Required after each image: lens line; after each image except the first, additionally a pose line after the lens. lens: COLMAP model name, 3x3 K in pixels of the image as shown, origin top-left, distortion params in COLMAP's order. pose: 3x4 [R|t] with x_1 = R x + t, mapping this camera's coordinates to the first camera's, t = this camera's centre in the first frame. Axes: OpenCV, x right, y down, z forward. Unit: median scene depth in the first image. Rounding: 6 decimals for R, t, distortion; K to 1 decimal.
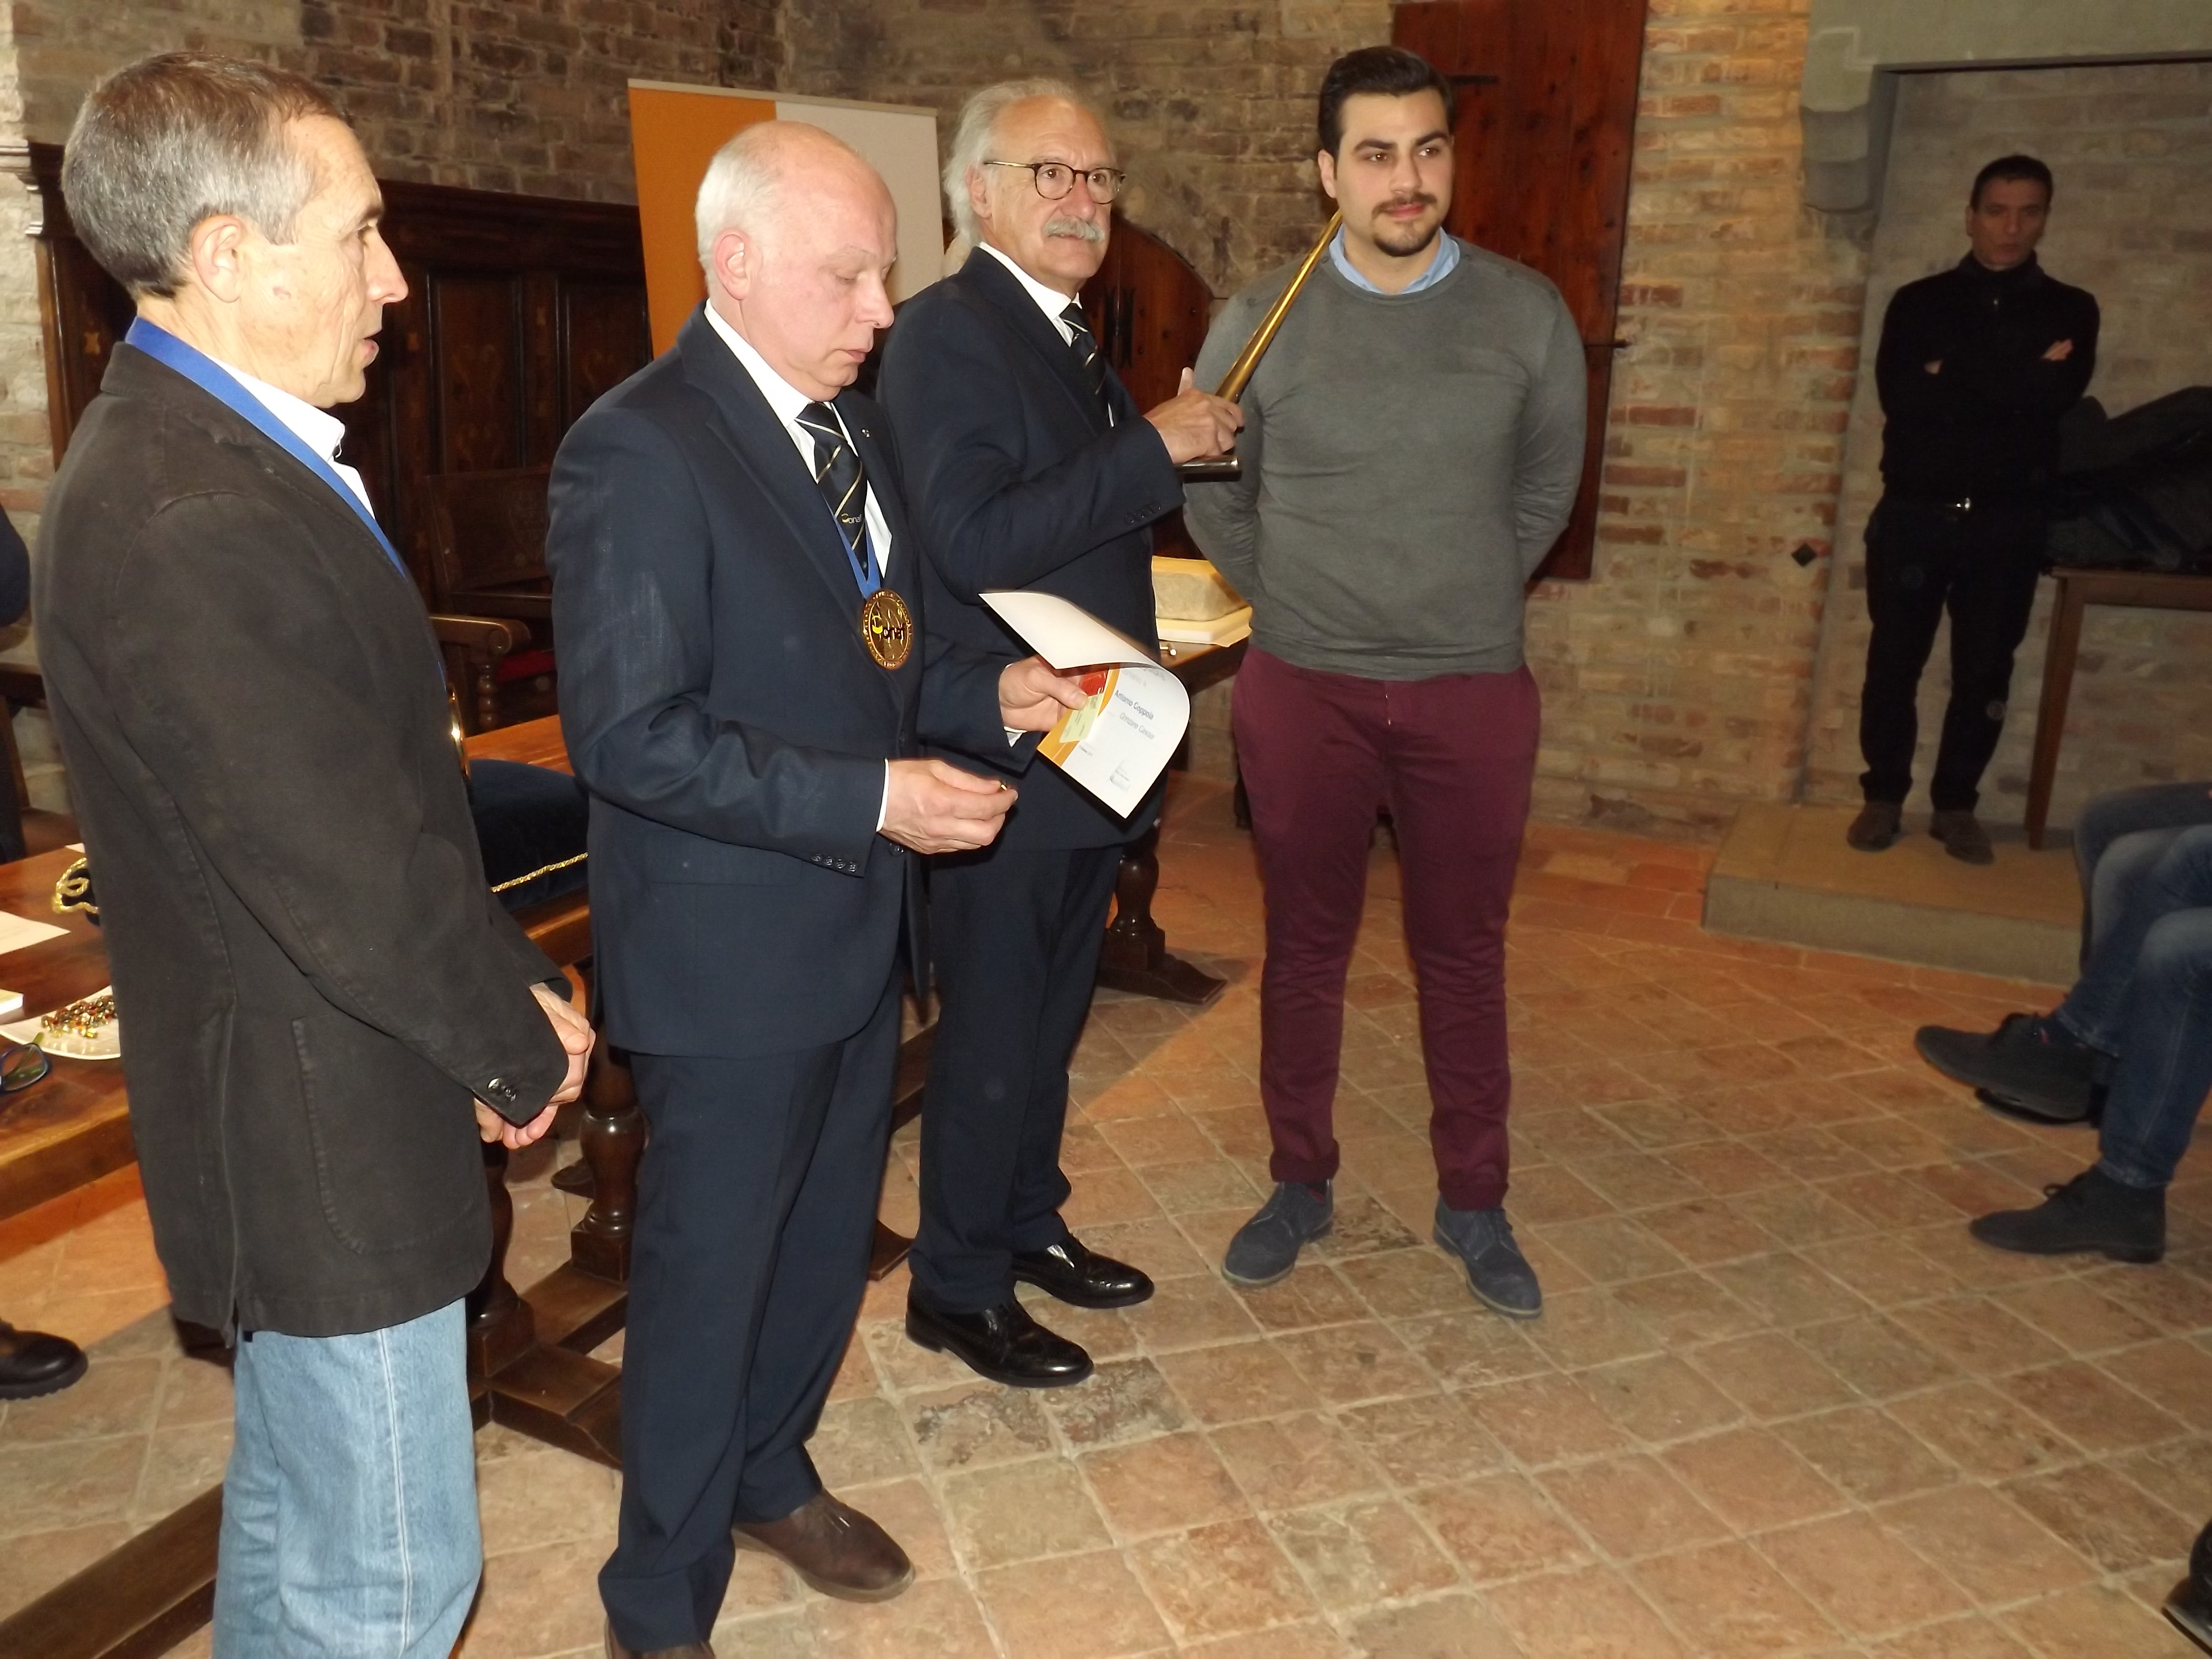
lens RADIAL K [[1795.5, 0, 1046.1], [0, 1795.5, 766.8], [0, 0, 1]] dist [0.008768, -0.003854]
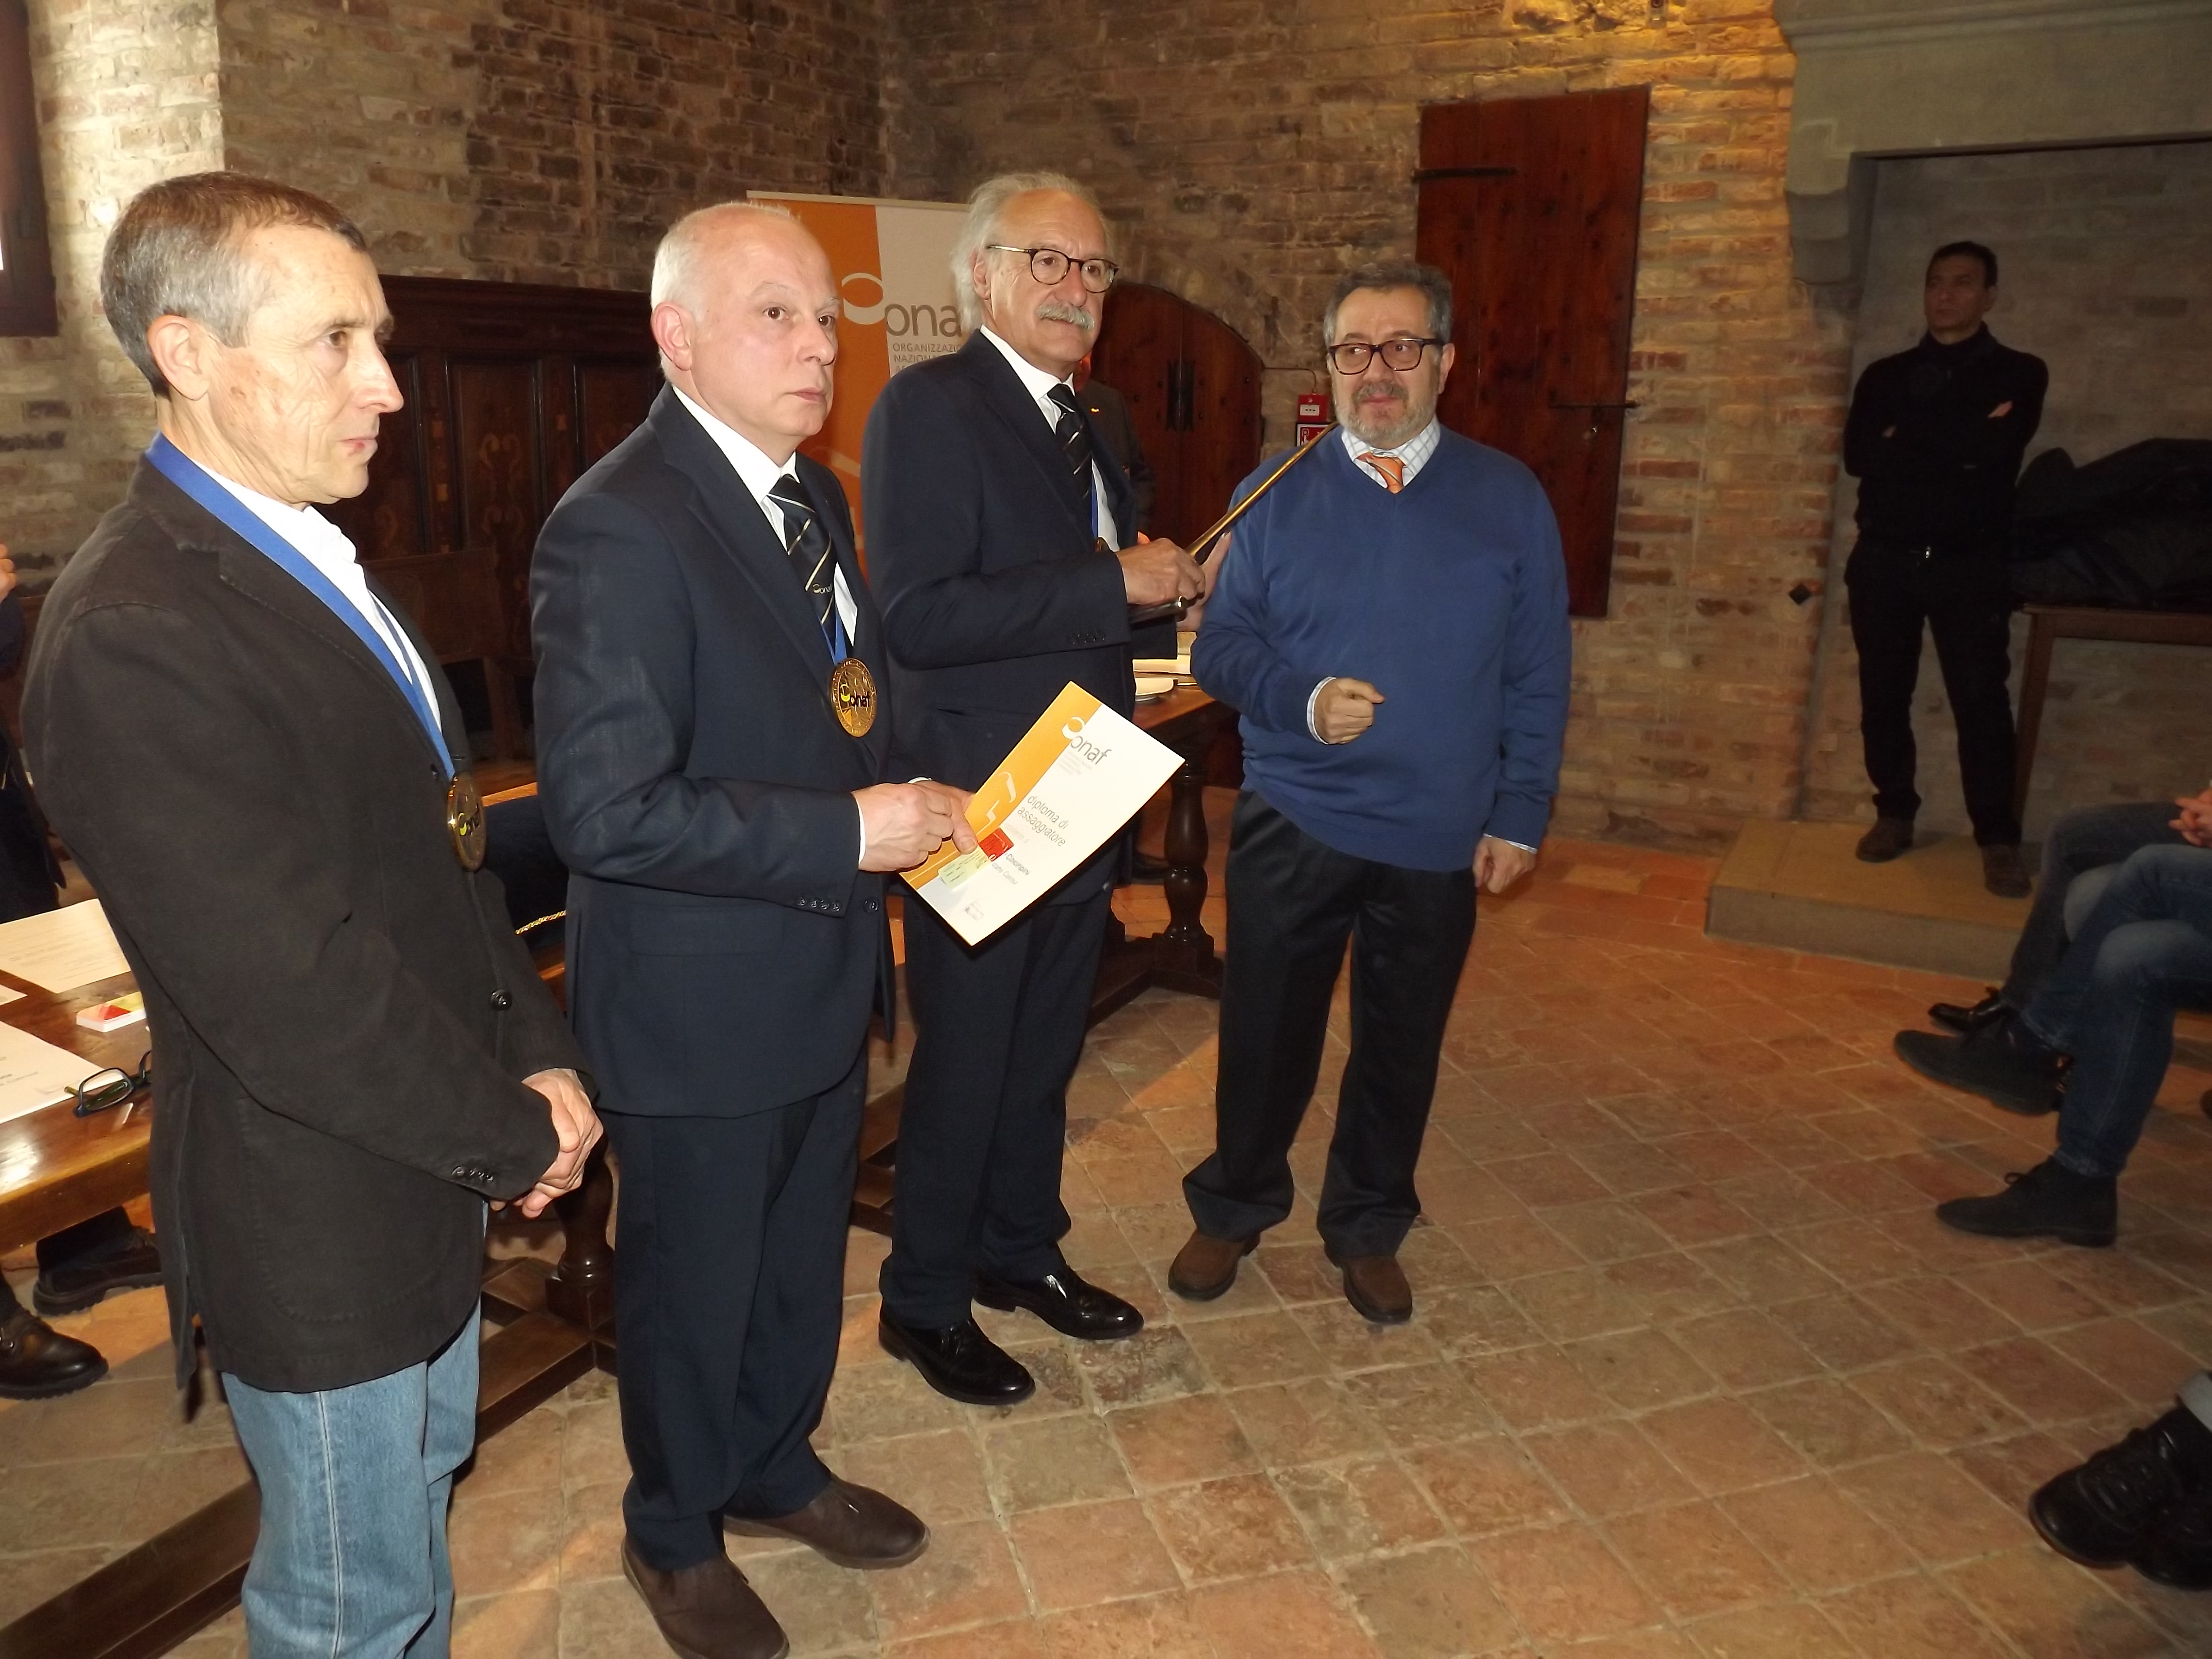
lens RADIAL K [[1586.8, 0, 1031.6], [0, 1586.8, 773.5], [0, 0, 1]] dist [-0.045745, 0.002371]
pose [[0.997539, -0.002269, -0.070083, 0.019207], [0.001920, 0.999985, -0.005041, -0.004156], [0.070093, 0.004894, 0.997528, 0.009642]]
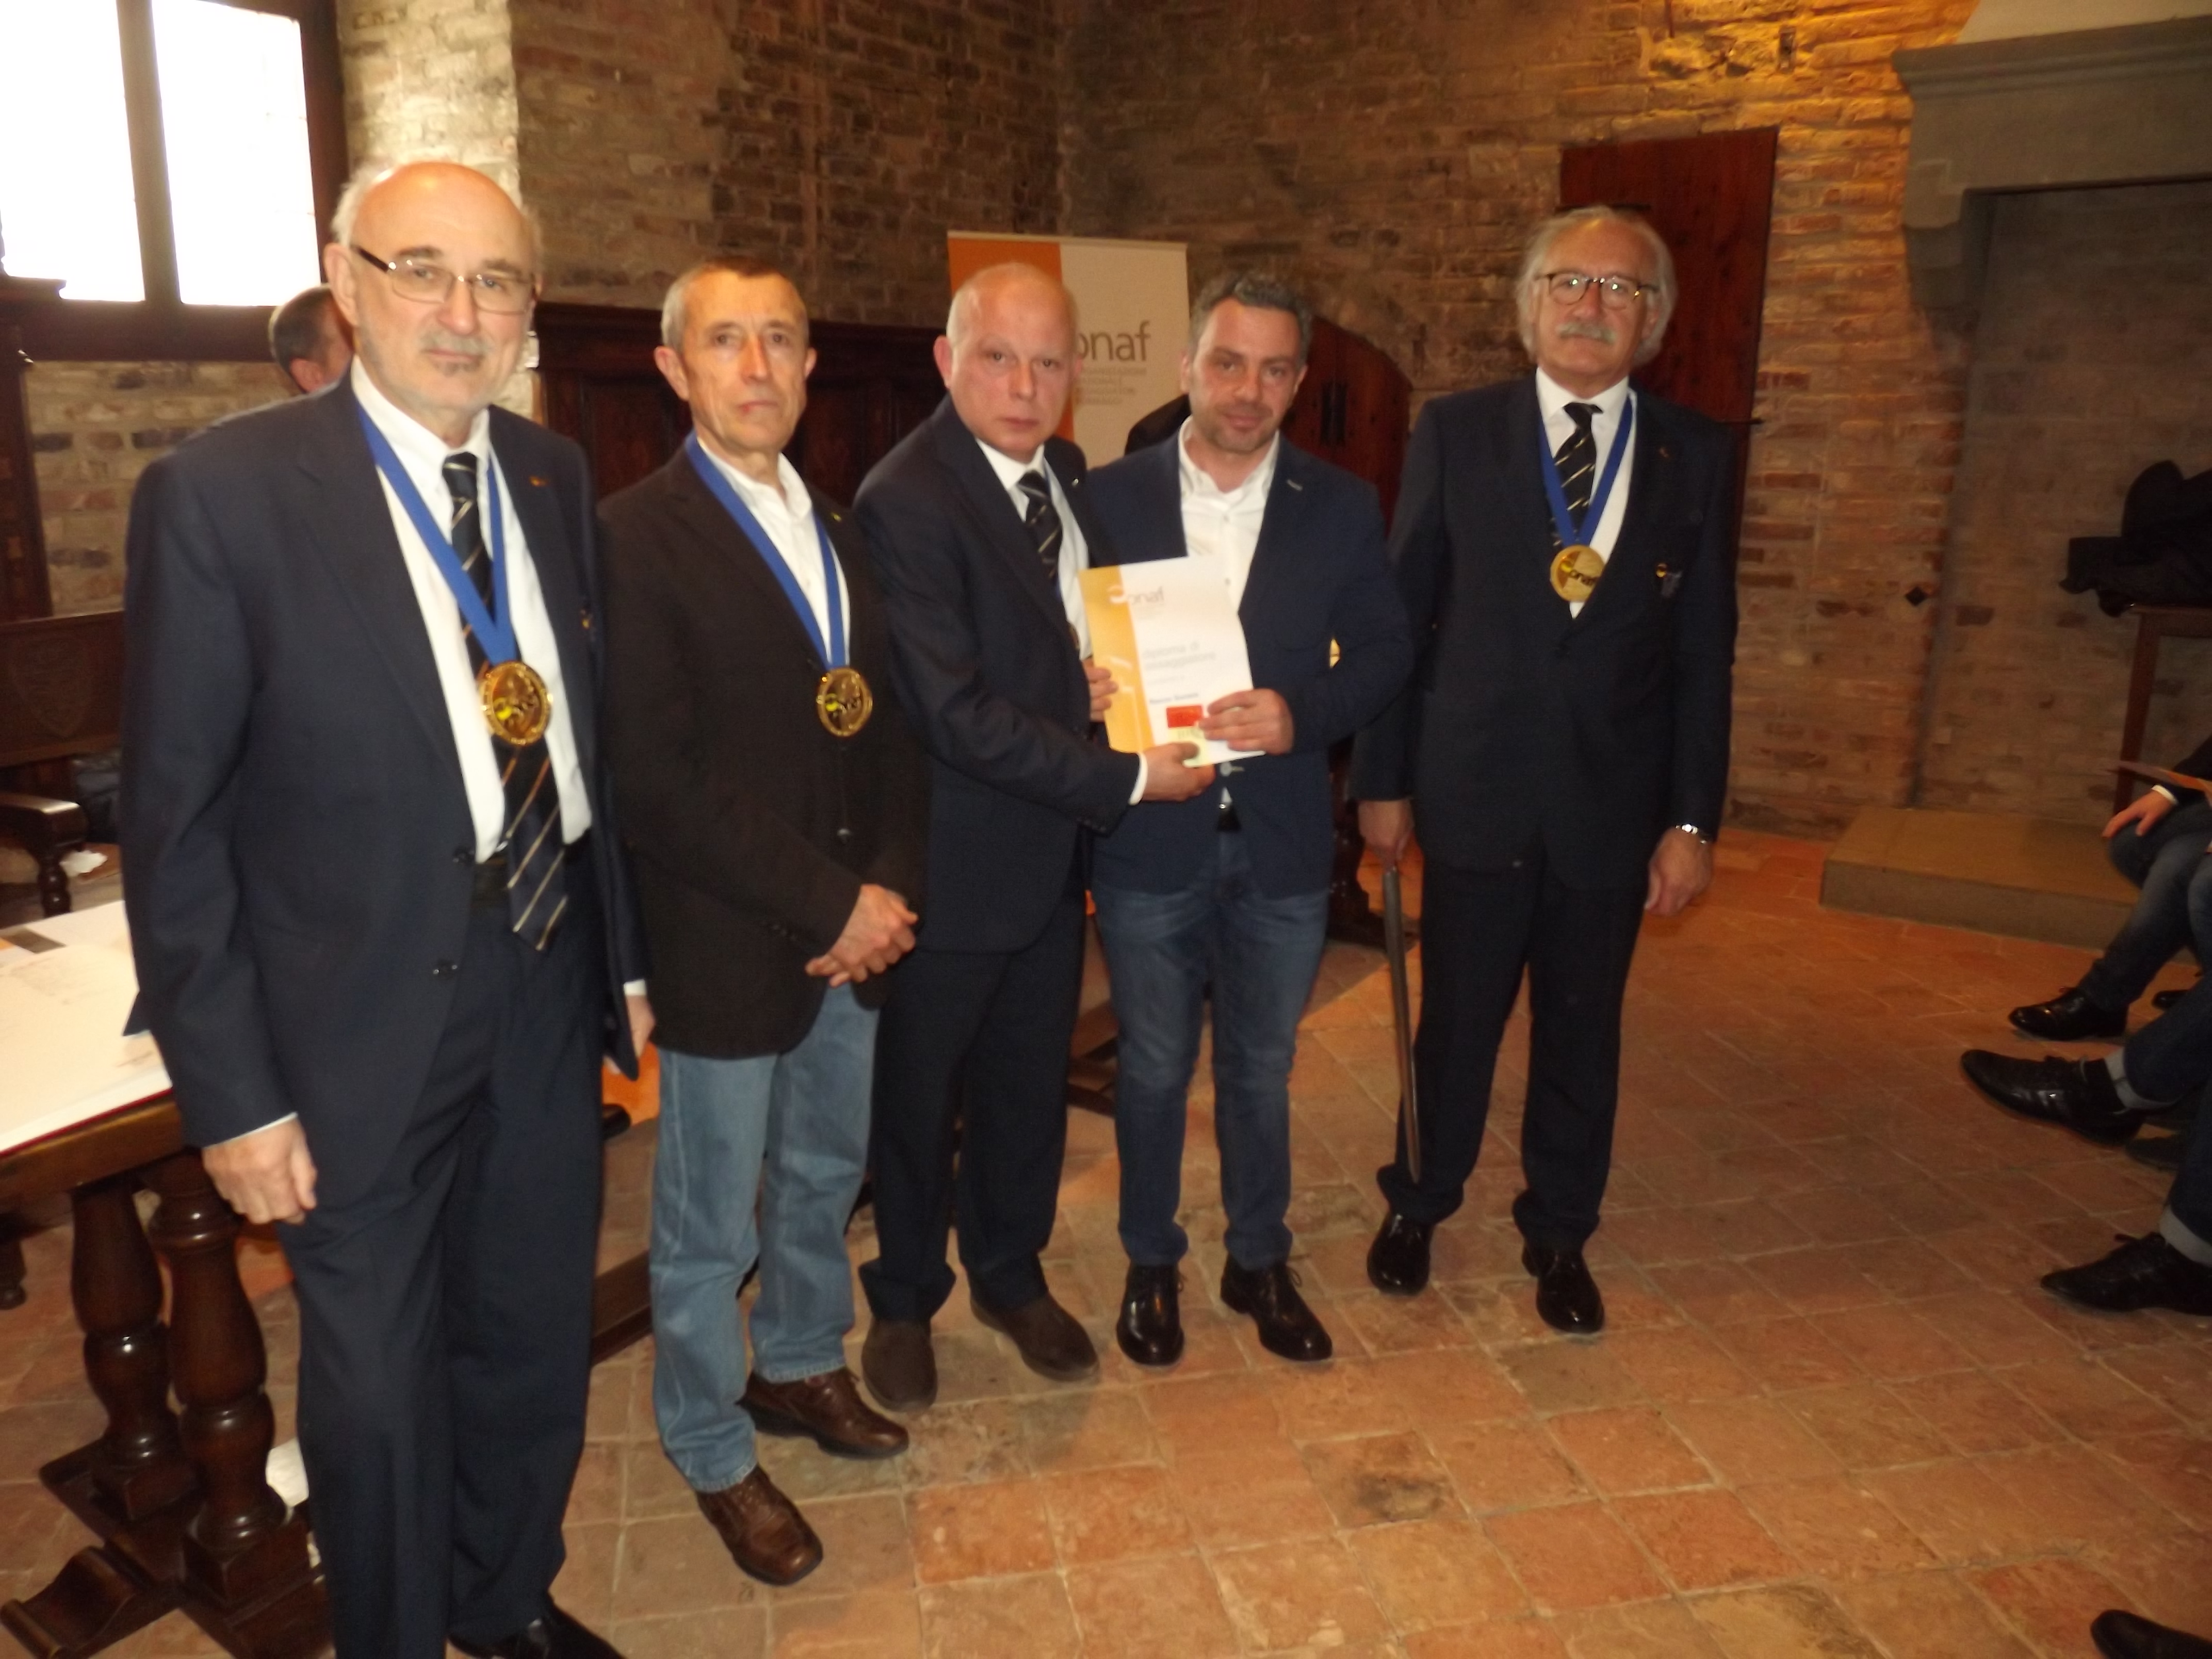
lens RADIAL K [[1586.8, 0, 1032.5], [0, 1586.8, 791.9], [0, 0, 1]] dist [-0.045745, 0.002371]
pose [[0.989745, 0.010595, -0.142453, -0.006654], [-0.011944, 0.999892, -0.008617, 0.026682], [0.142347, 0.010231, 0.989764, -0.101019]]
